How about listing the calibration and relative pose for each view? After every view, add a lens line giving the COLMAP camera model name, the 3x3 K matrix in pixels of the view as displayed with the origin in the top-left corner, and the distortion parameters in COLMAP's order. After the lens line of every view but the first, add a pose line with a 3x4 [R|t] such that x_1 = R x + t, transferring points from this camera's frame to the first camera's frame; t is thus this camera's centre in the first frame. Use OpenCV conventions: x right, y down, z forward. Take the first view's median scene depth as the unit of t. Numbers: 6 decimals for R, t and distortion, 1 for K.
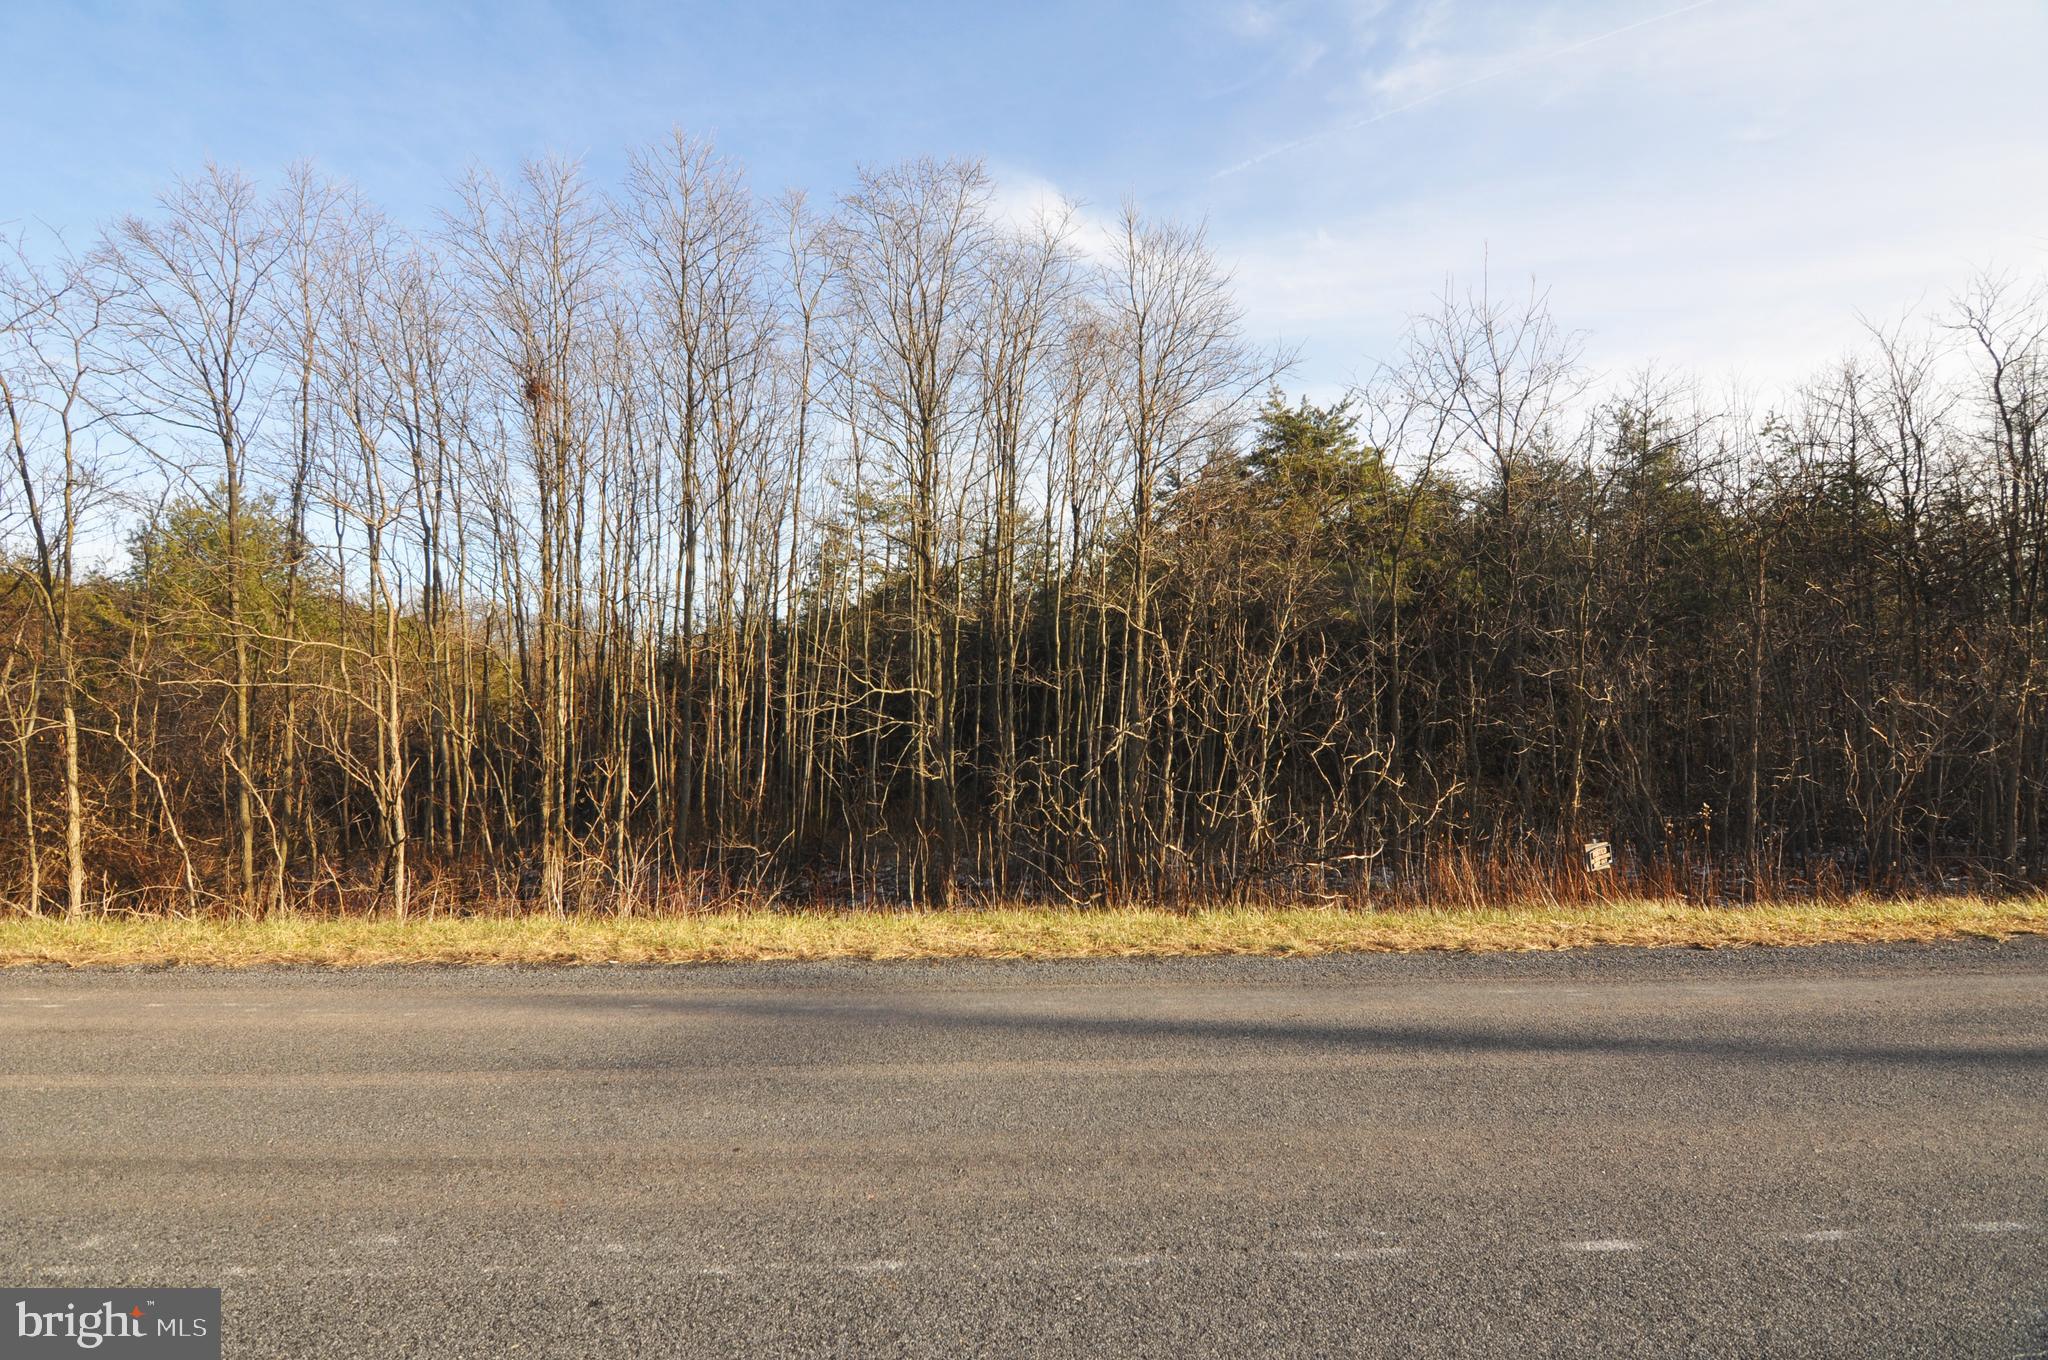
lens RADIAL K [[1012.0, 0, 1020.1], [0, 1012.0, 658.2], [0, 0, 1]] dist [-0.019092, -0.003000]
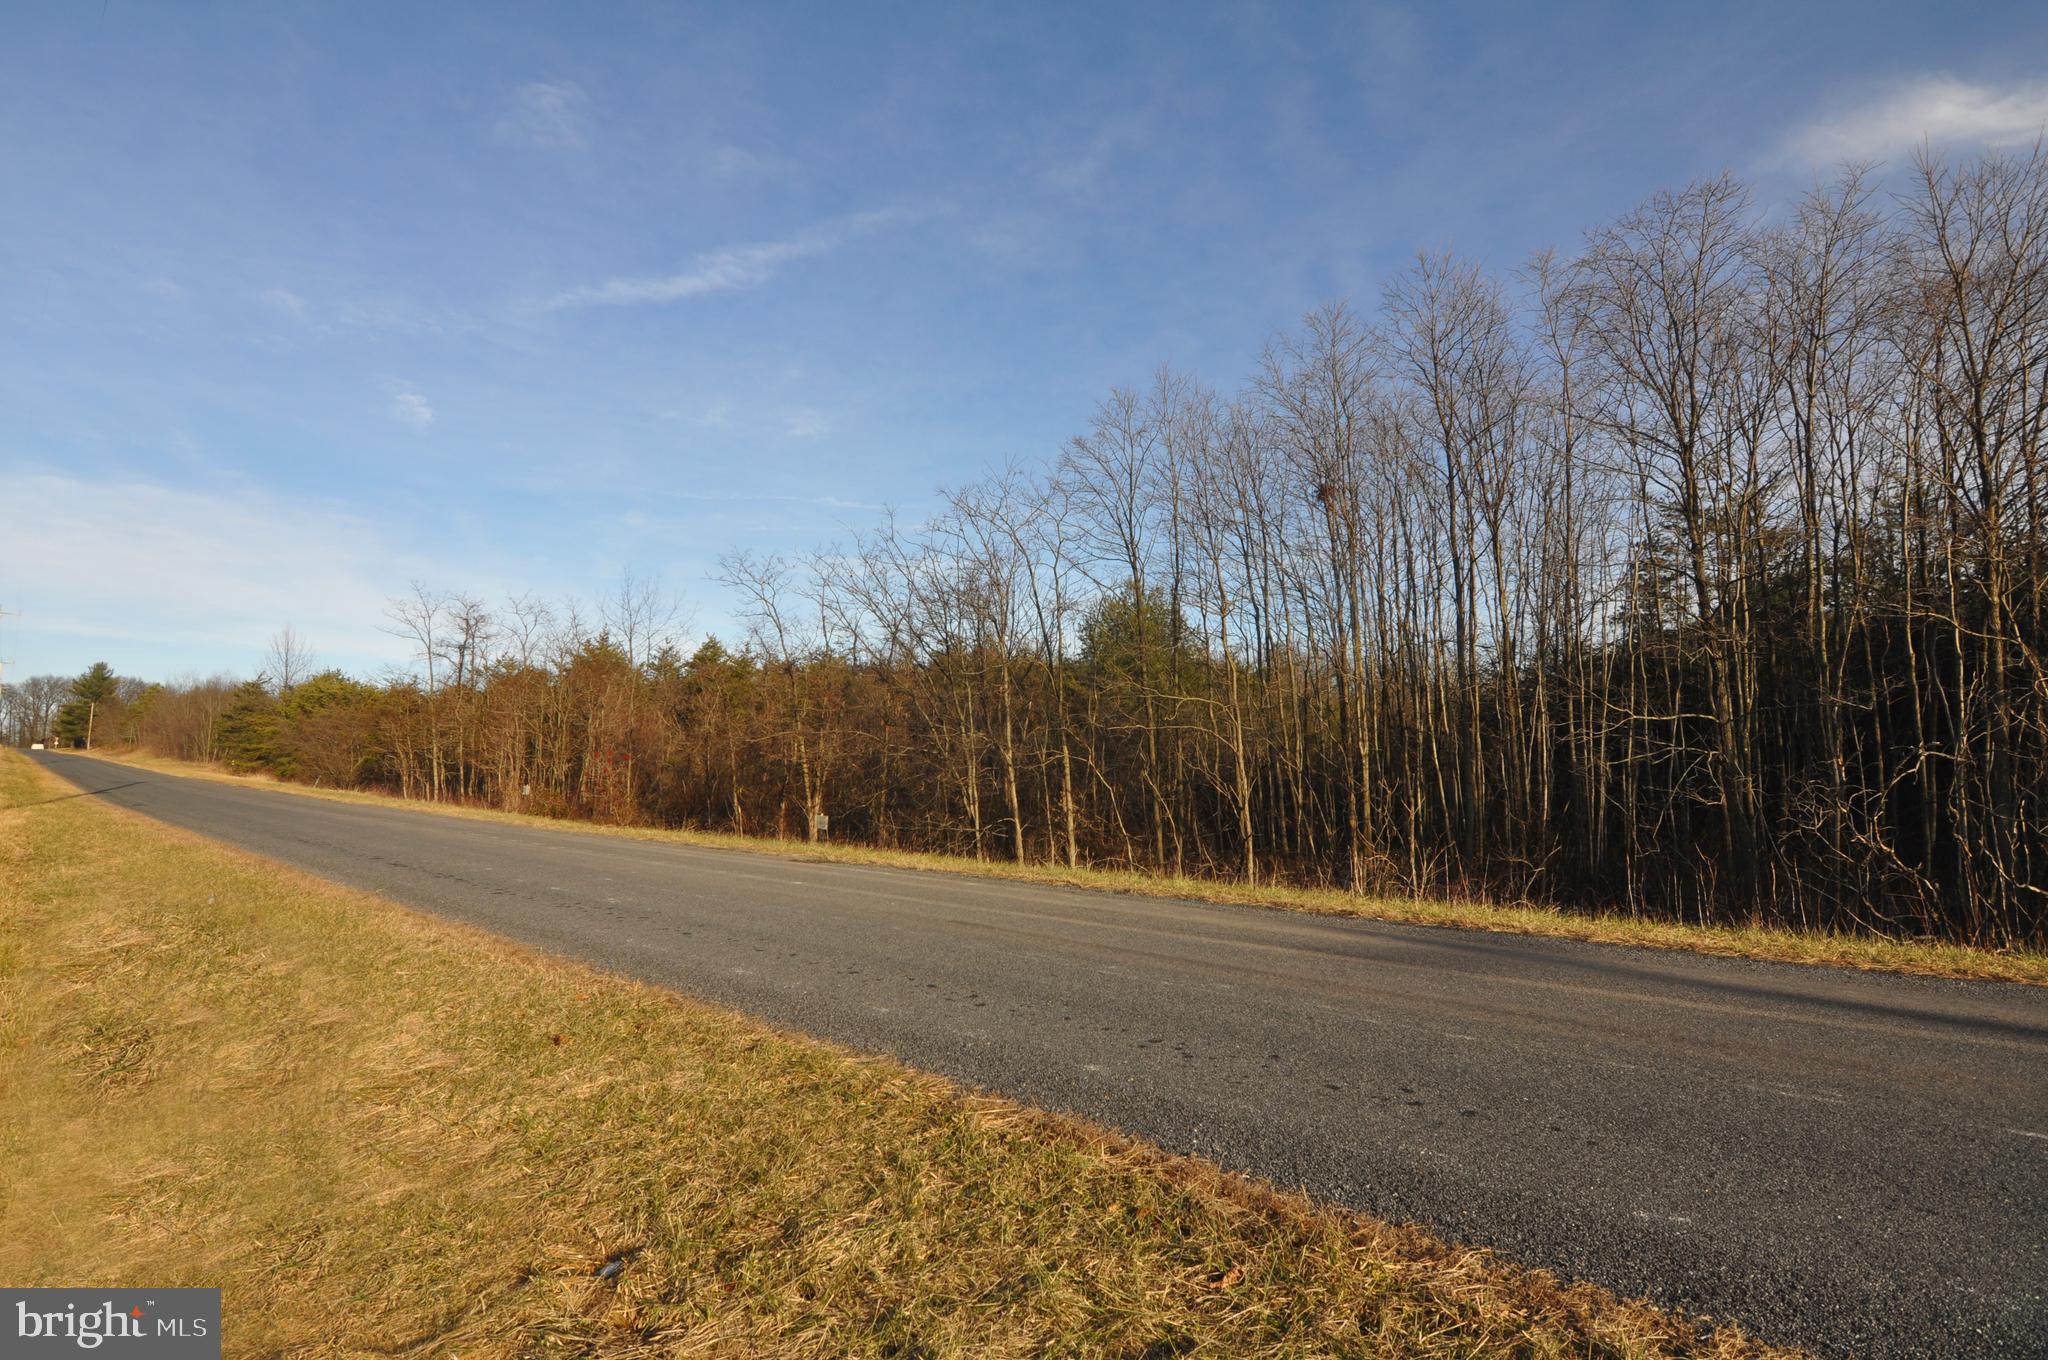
lens RADIAL K [[1012.0, 0, 1020.4], [0, 1012.0, 675.5], [0, 0, 1]] dist [-0.019092, -0.003000]
pose [[0.705744, -0.062531, -0.705702, 0.145468], [0.048061, 0.998028, -0.040369, -0.000365], [0.706835, -0.005426, 0.707357, -0.194501]]
